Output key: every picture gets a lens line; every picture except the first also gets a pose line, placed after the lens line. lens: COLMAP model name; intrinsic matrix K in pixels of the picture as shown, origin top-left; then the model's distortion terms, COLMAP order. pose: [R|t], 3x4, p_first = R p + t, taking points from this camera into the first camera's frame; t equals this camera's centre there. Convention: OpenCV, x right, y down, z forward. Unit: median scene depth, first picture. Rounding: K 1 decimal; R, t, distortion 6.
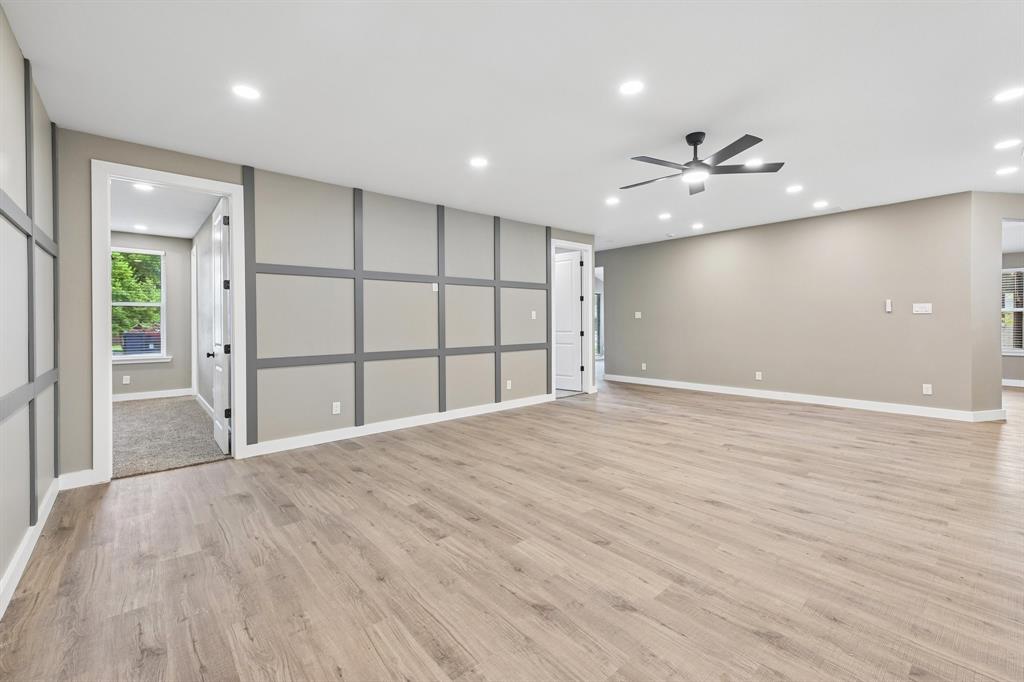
lens RADIAL K [[426.8, 0, 527.9], [0, 426.8, 321.6], [0, 0, 1]] dist [-0.000404, -0.000155]
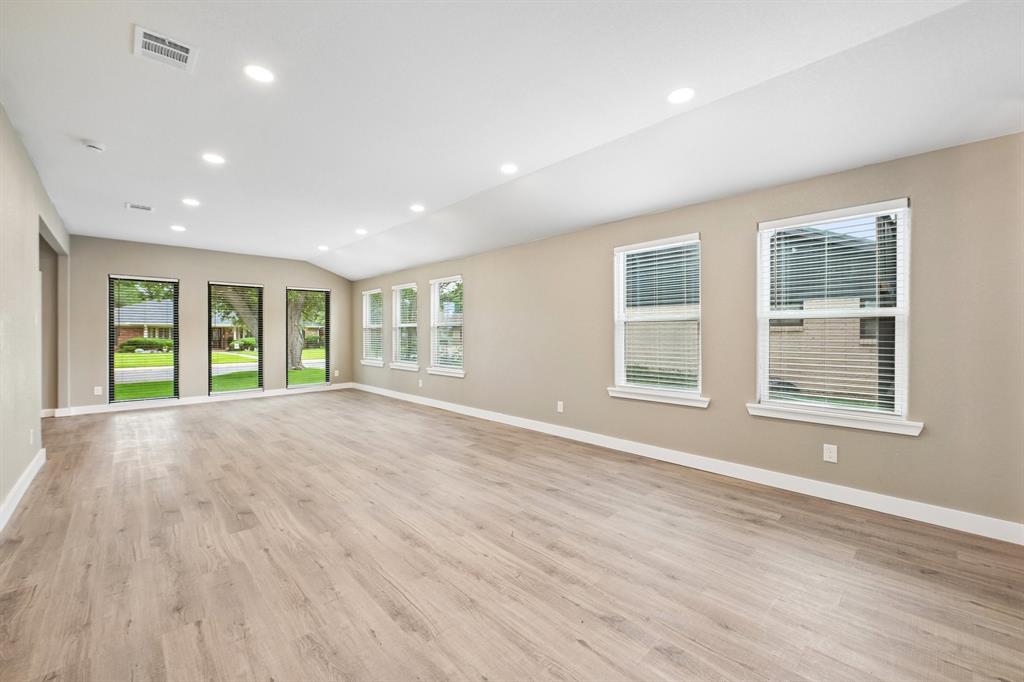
lens RADIAL K [[409.9, 0, 513.3], [0, 409.9, 339.4], [0, 0, 1]] dist [-0.011209, 0.000155]
pose [[0.998633, 0.005638, 0.051962, 1.260627], [-0.006688, 0.999777, 0.020055, -0.010323], [-0.051838, -0.020375, 0.998448, 1.072816]]
